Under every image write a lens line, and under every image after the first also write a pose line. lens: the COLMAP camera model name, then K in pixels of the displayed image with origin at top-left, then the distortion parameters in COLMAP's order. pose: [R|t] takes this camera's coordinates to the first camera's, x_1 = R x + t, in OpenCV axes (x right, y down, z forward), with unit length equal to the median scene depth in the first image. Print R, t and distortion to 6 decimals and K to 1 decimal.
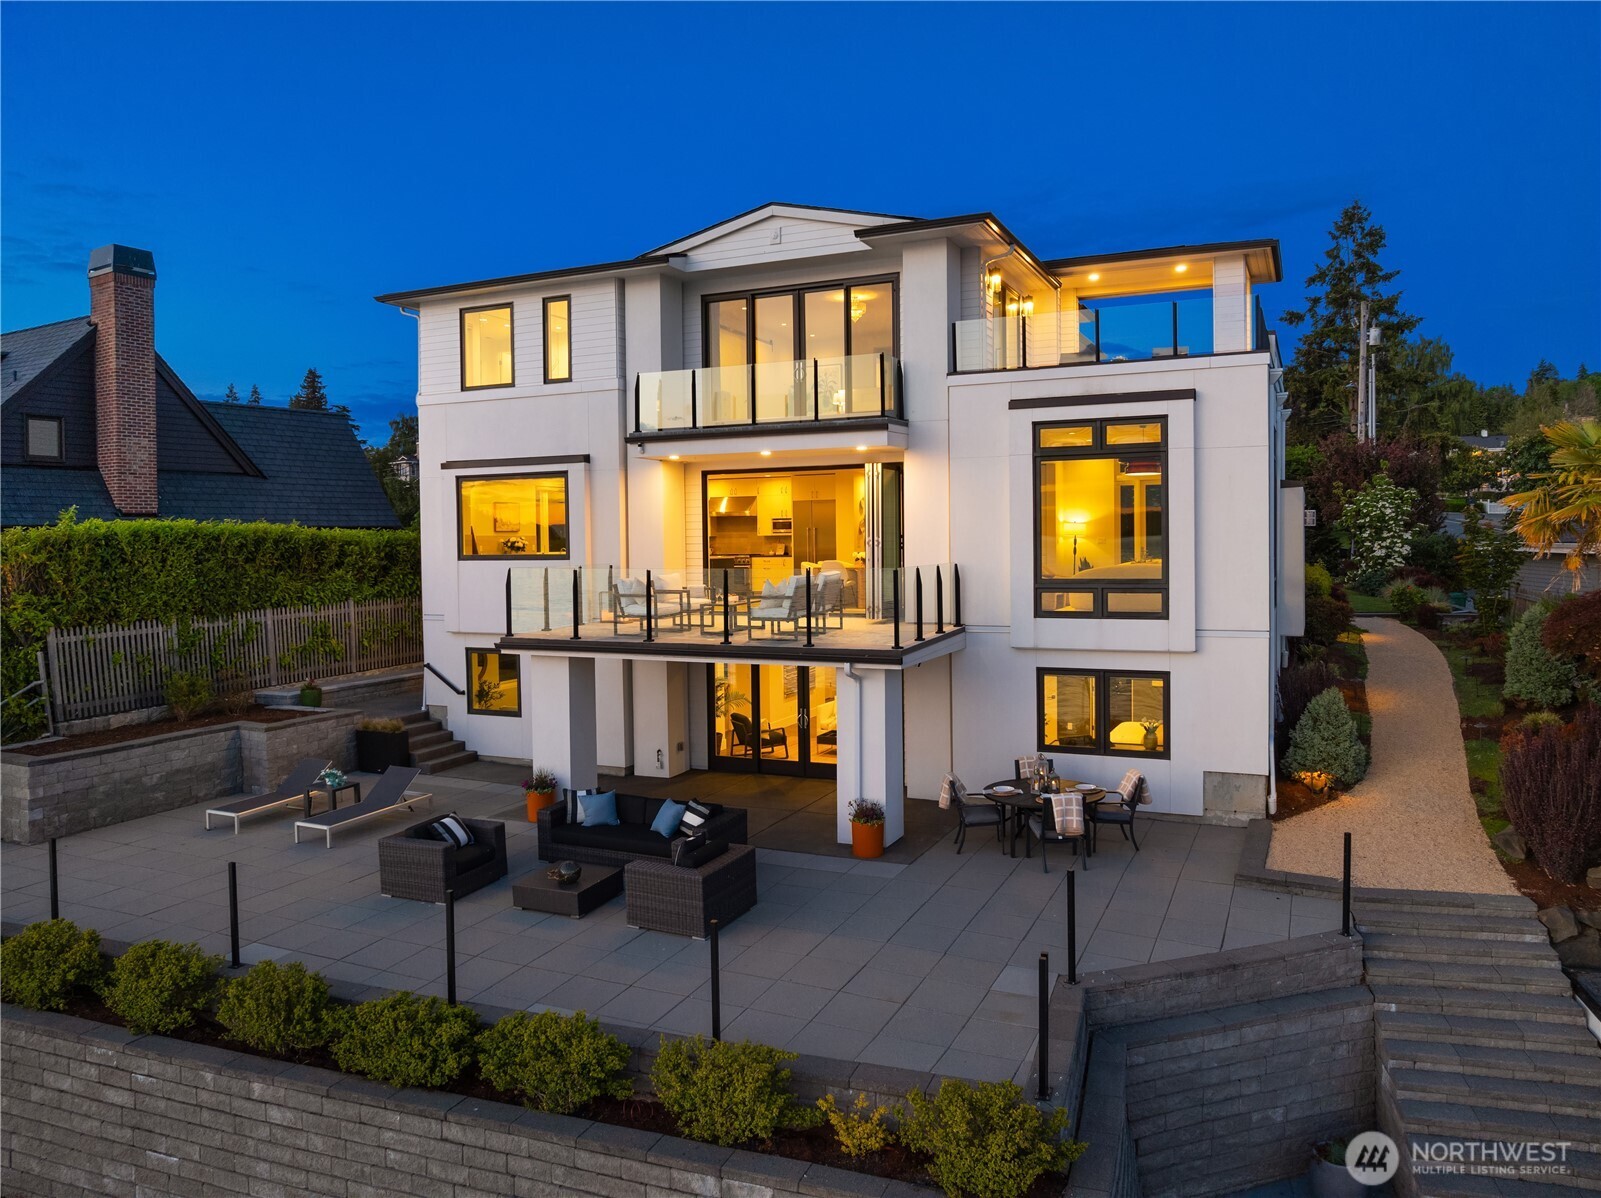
lens RADIAL K [[1117.2, 0, 800.5], [0, 1117.2, 599.0], [0, 0, 1]] dist [-0.030345, 0.000092]
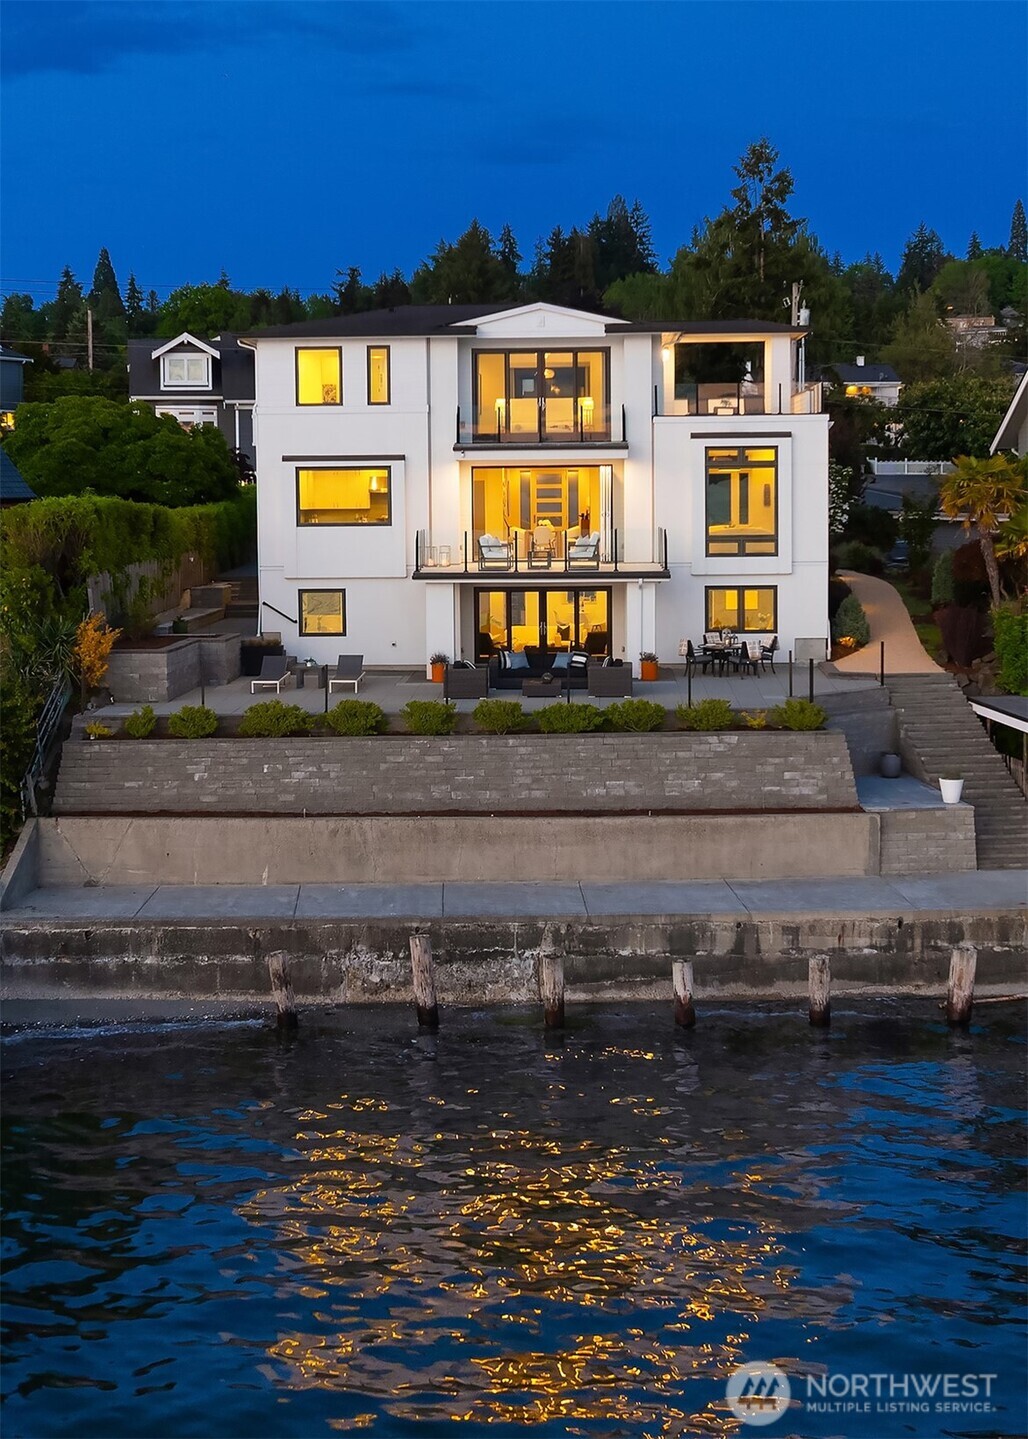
lens RADIAL K [[1898.7, 0, 514.0], [0, 1898.7, 719.5], [0, 0, 1]] dist [0.020498, 0.000184]
pose [[0.928065, -0.039992, 0.370264, -1.006006], [0.017349, 0.997781, 0.064283, 0.062460], [-0.372013, -0.053235, 0.926700, -1.423196]]
